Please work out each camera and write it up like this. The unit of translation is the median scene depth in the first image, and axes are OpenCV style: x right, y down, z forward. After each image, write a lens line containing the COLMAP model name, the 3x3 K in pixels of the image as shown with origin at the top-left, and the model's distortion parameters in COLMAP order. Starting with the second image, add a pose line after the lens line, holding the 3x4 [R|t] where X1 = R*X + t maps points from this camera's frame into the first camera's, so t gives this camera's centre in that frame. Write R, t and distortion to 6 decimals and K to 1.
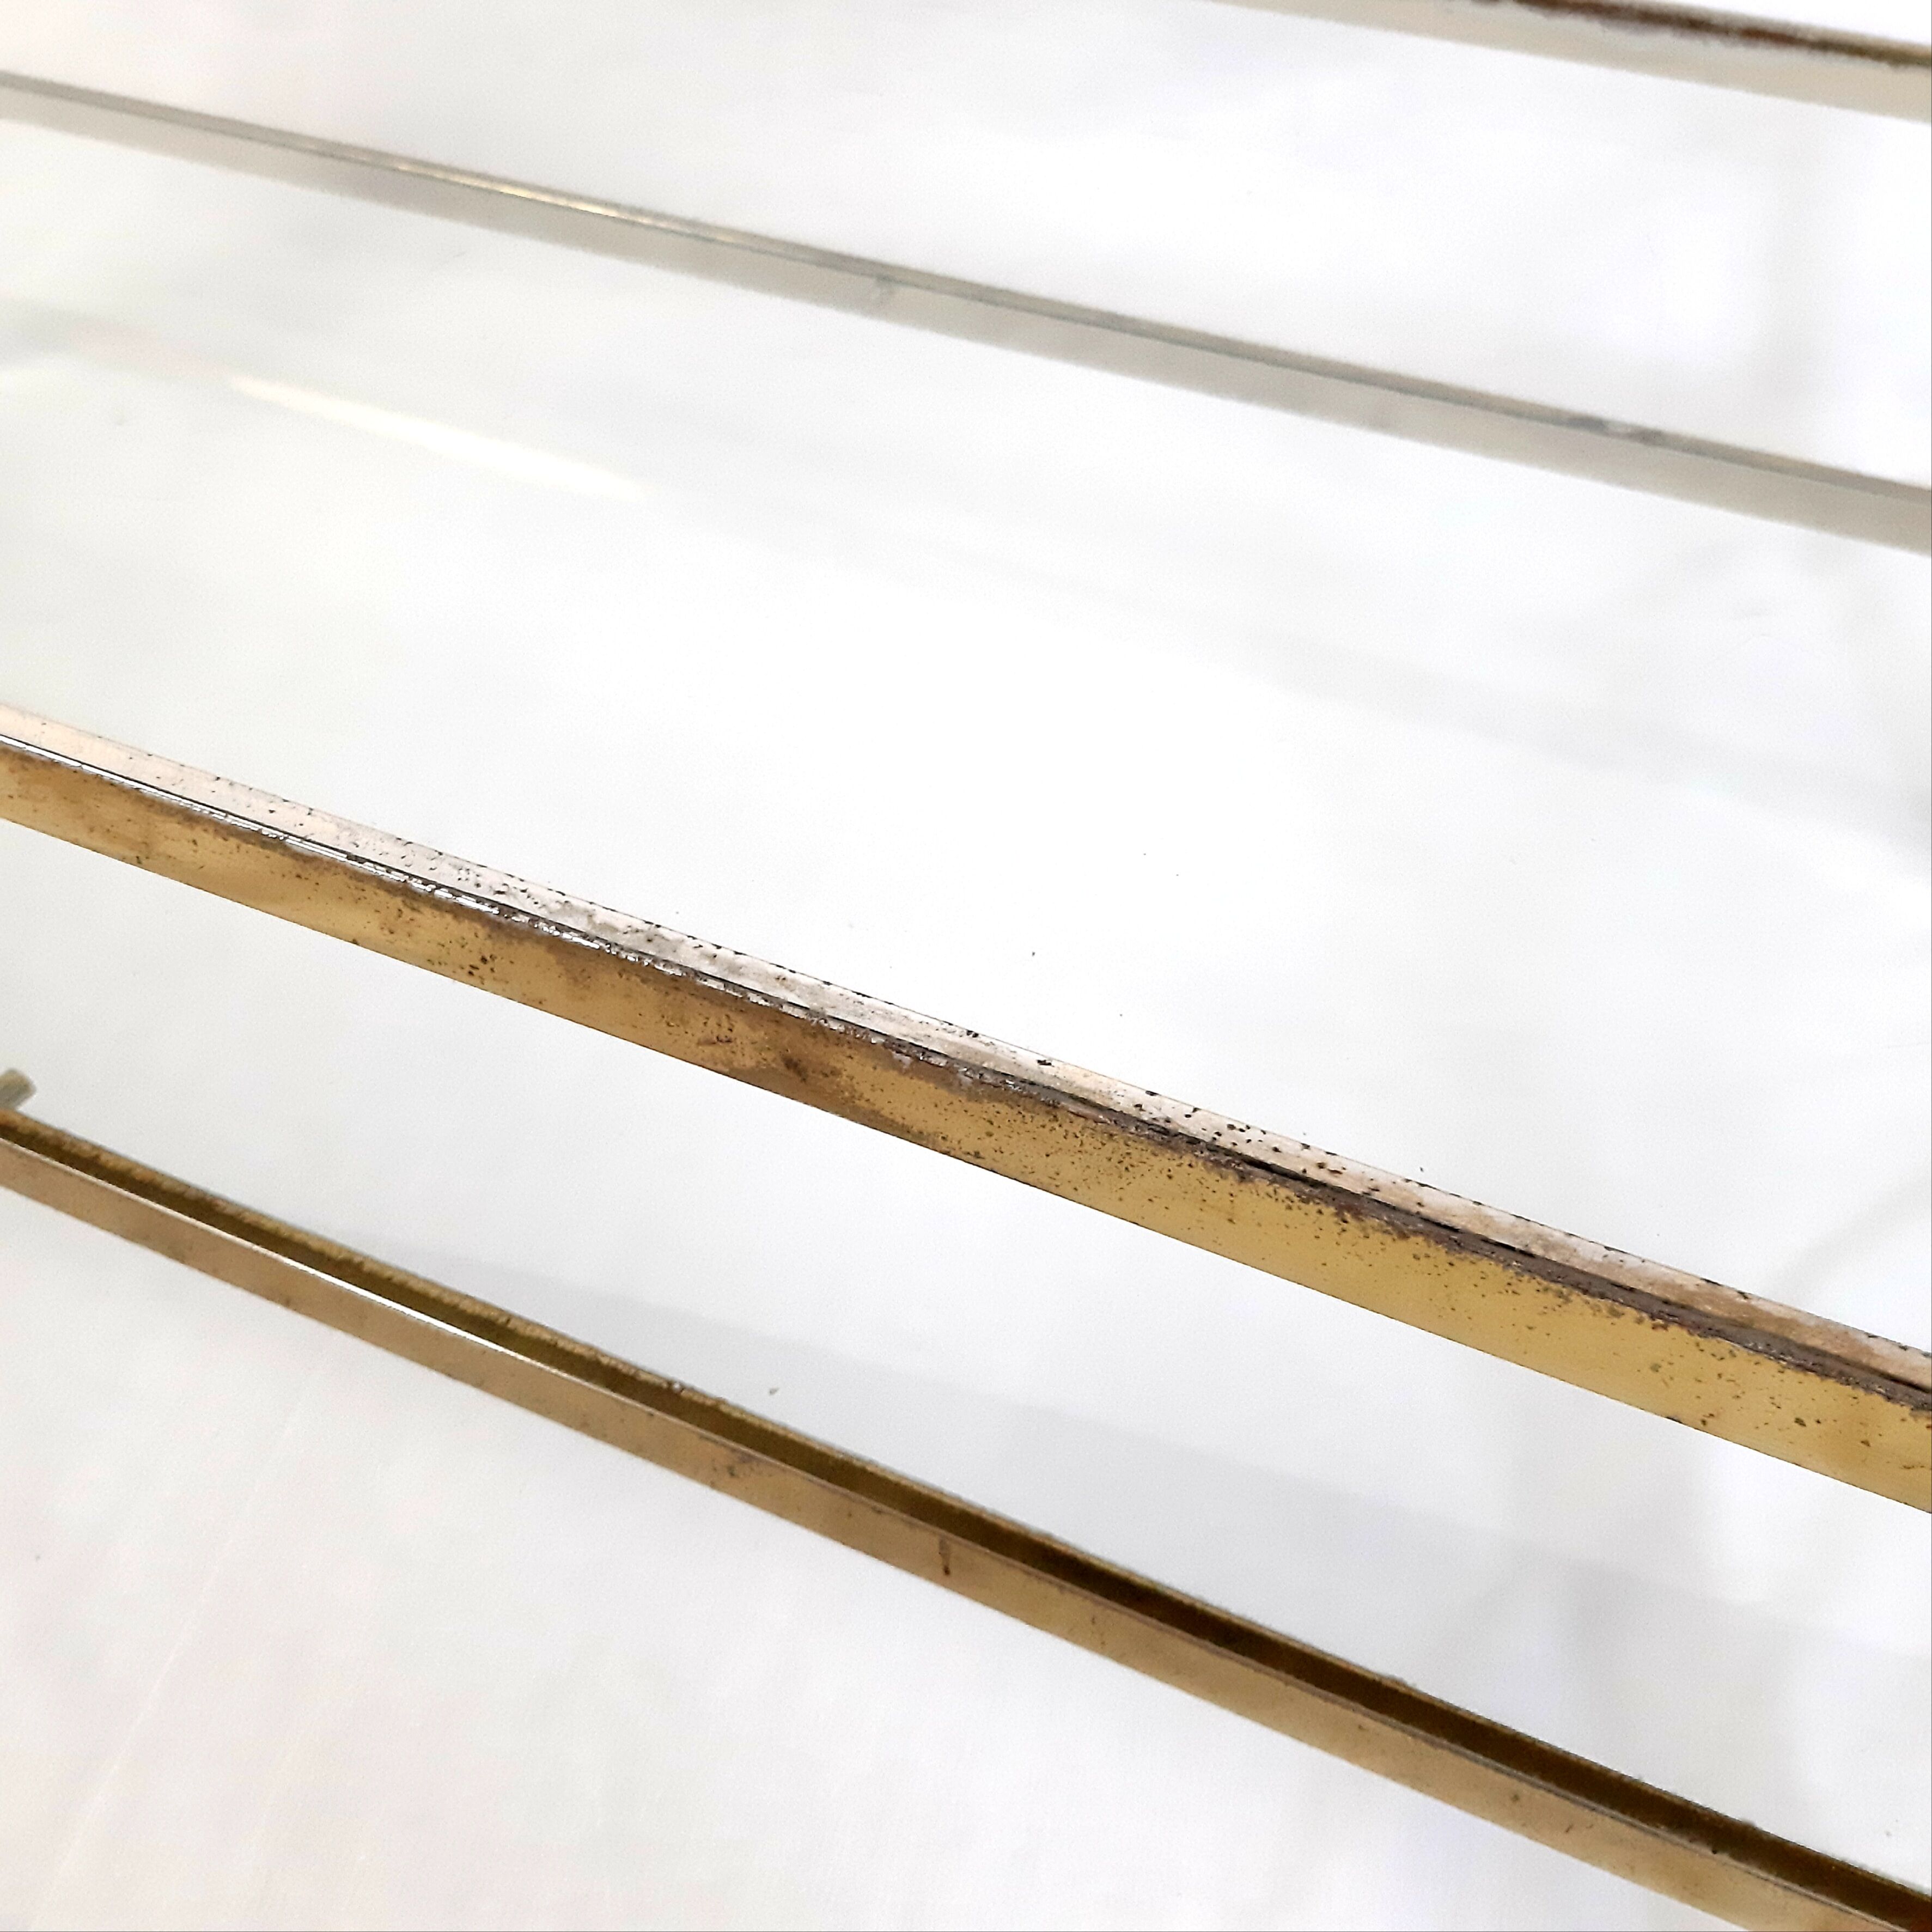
lens RADIAL K [[2071.5, 0, 964.7], [0, 2071.5, 954.2], [0, 0, 1]] dist [-0.022386, -0.033296]
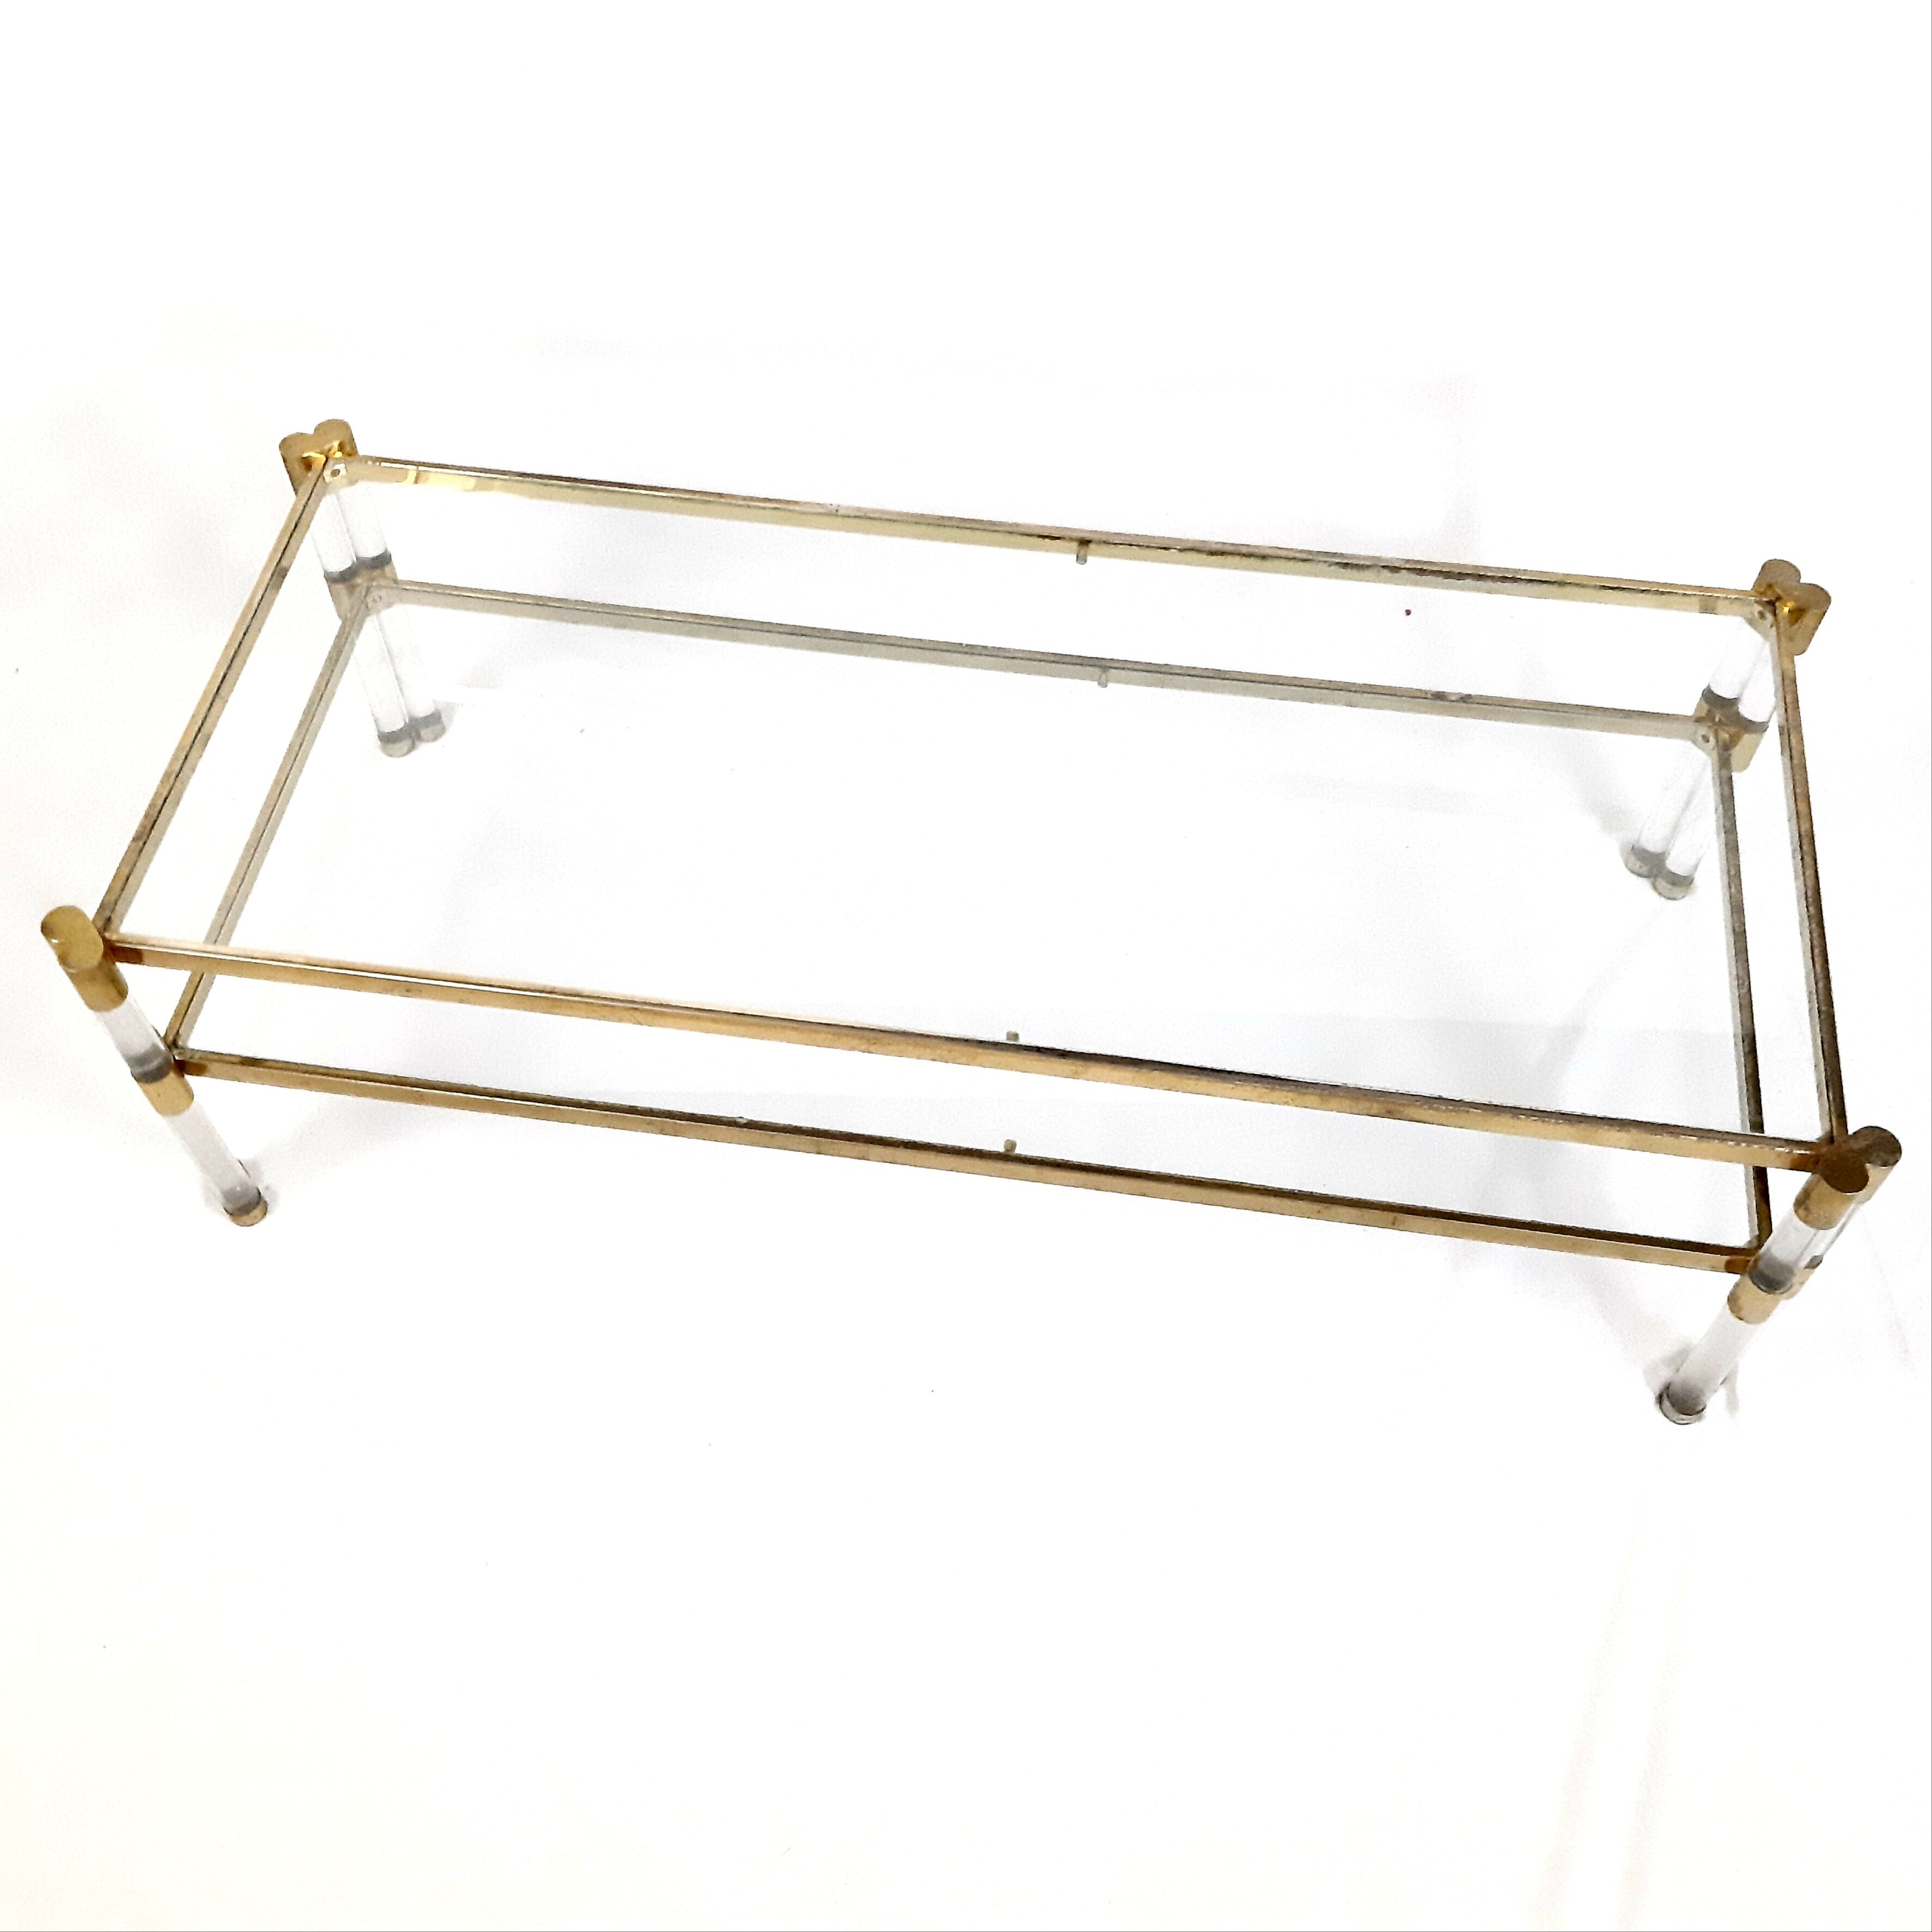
lens RADIAL K [[2071.5, 0, 964.7], [0, 2071.5, 954.2], [0, 0, 1]] dist [-0.022386, -0.033296]
pose [[0.959846, -0.228860, 0.162228, -1.202105], [0.197575, 0.962050, 0.188212, -0.954830], [-0.199146, -0.148603, 0.968637, -2.187025]]
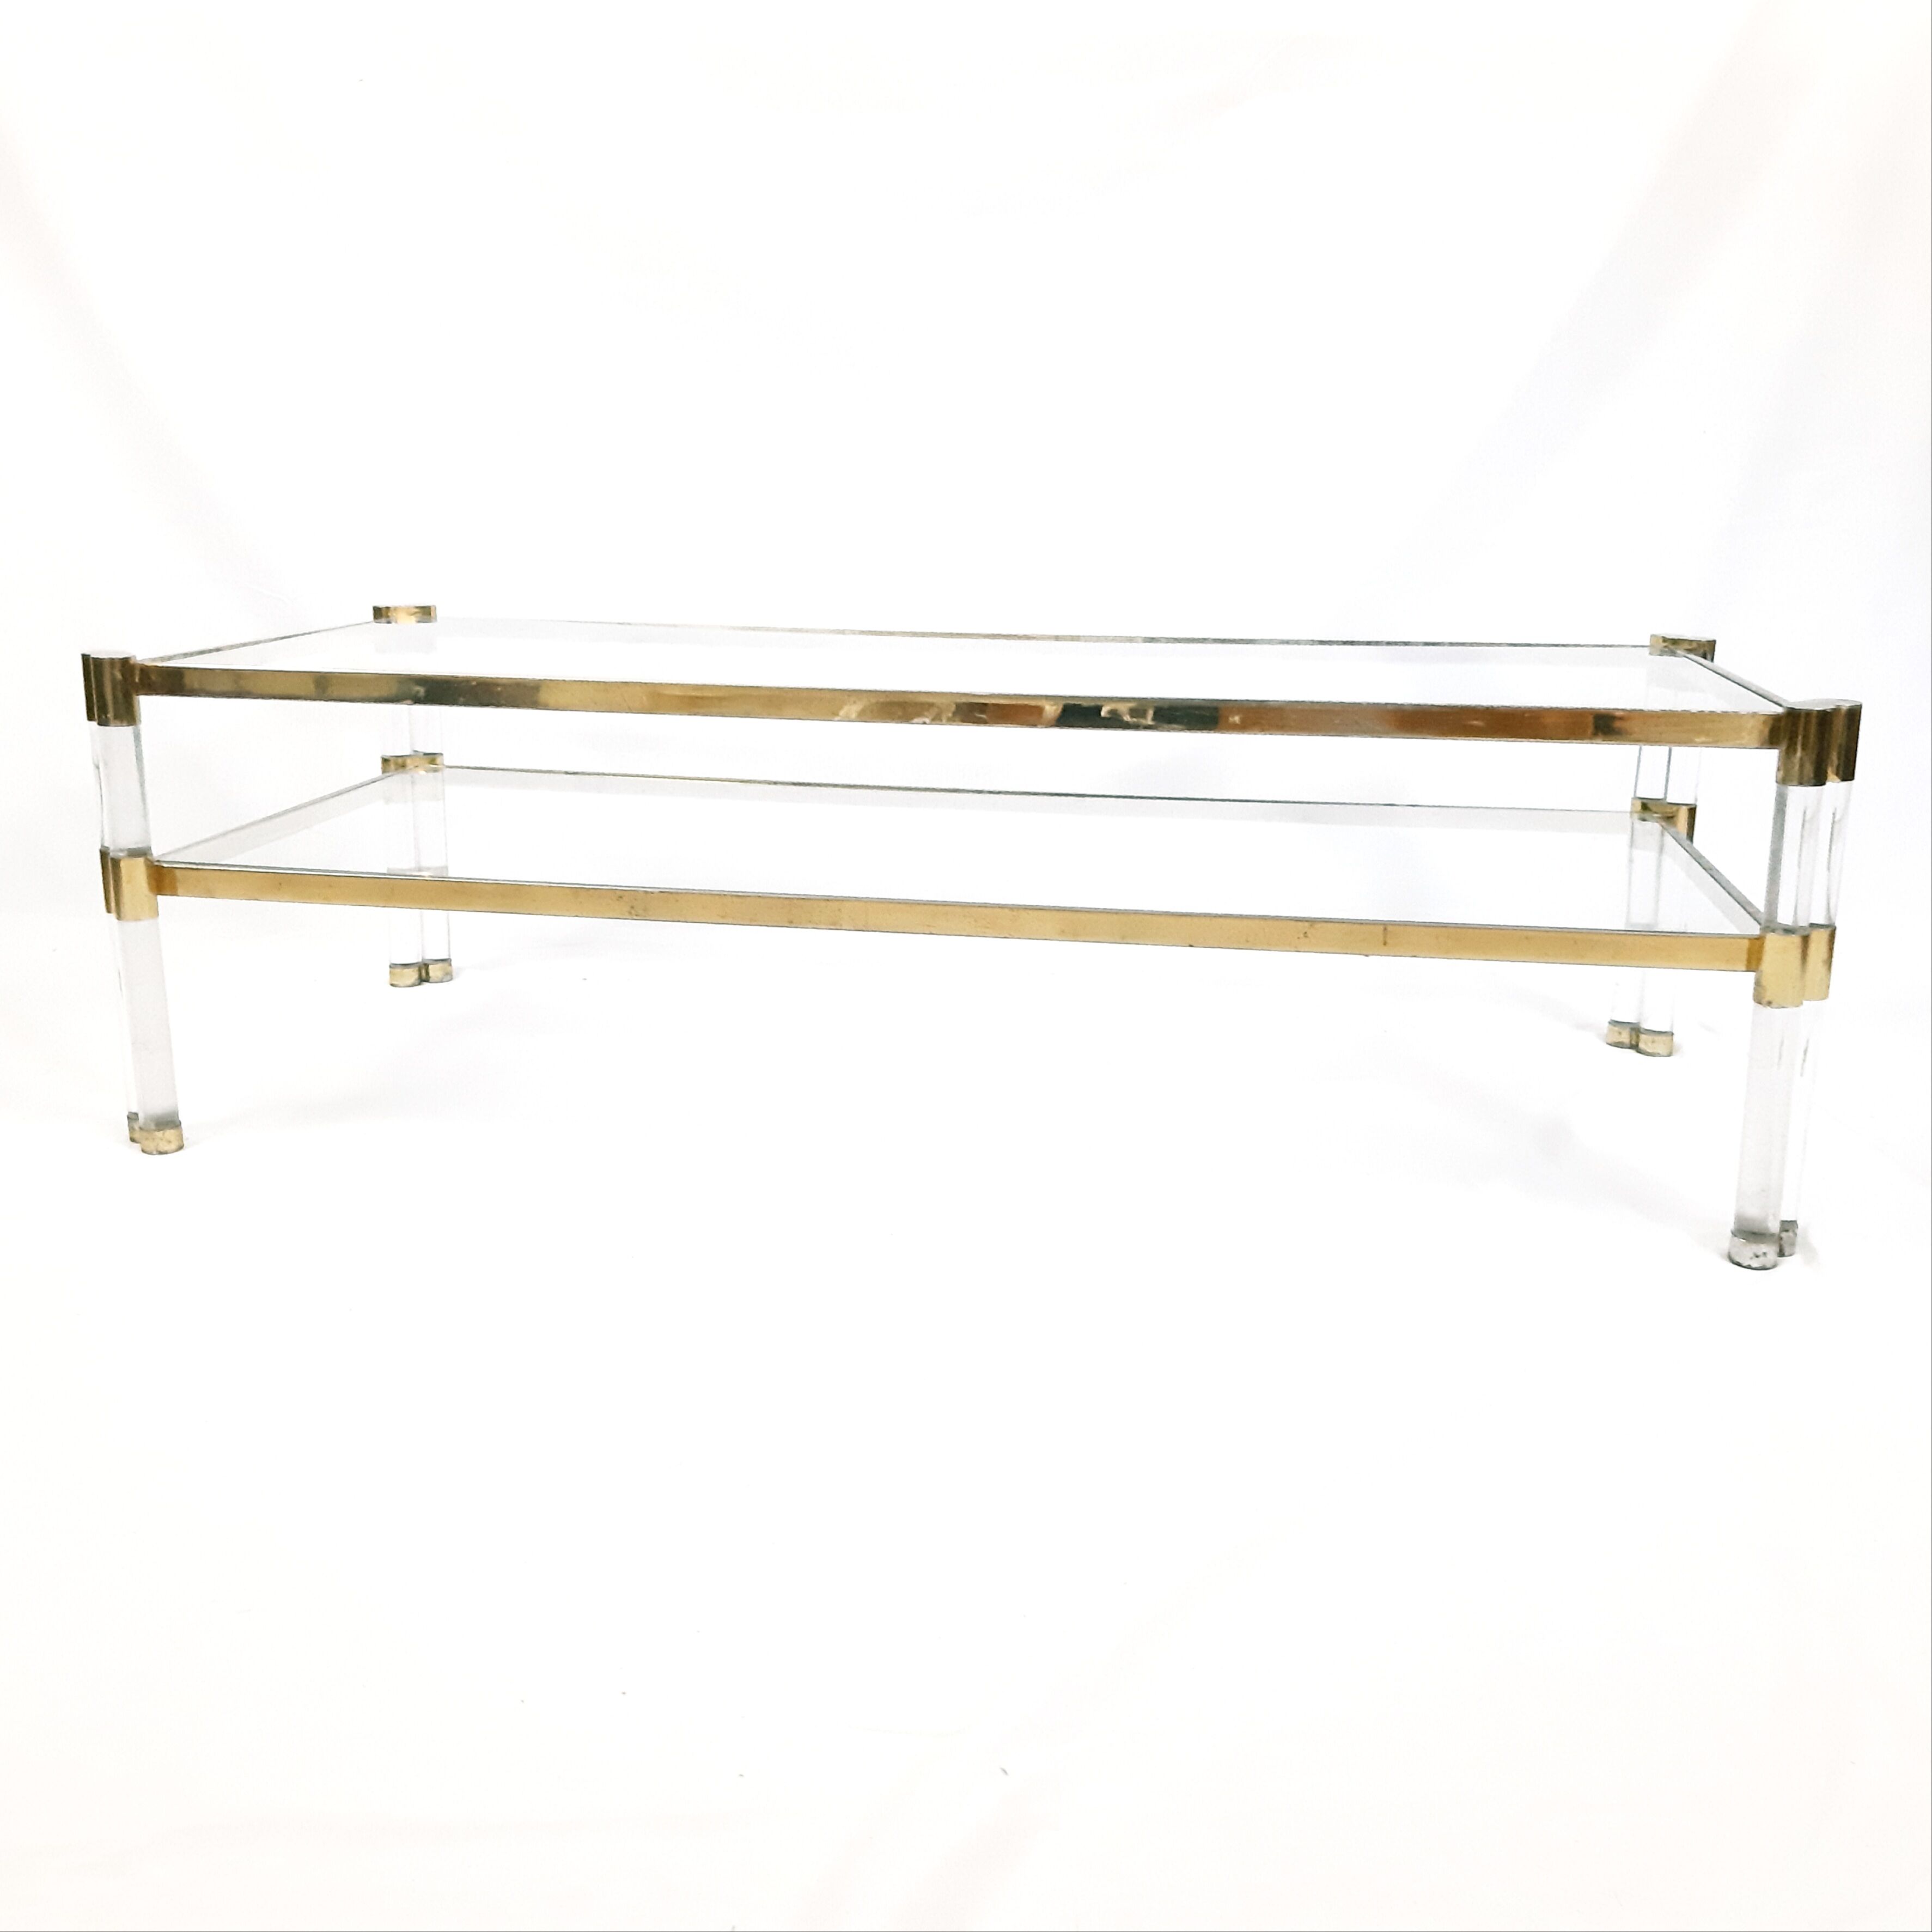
lens RADIAL K [[2071.5, 0, 964.7], [0, 2071.5, 954.2], [0, 0, 1]] dist [-0.022386, -0.033296]
pose [[0.963502, -0.047949, 0.263371, -1.591485], [0.178480, 0.848318, -0.498499, 1.934723], [-0.199520, 0.527312, 0.825914, -1.611036]]
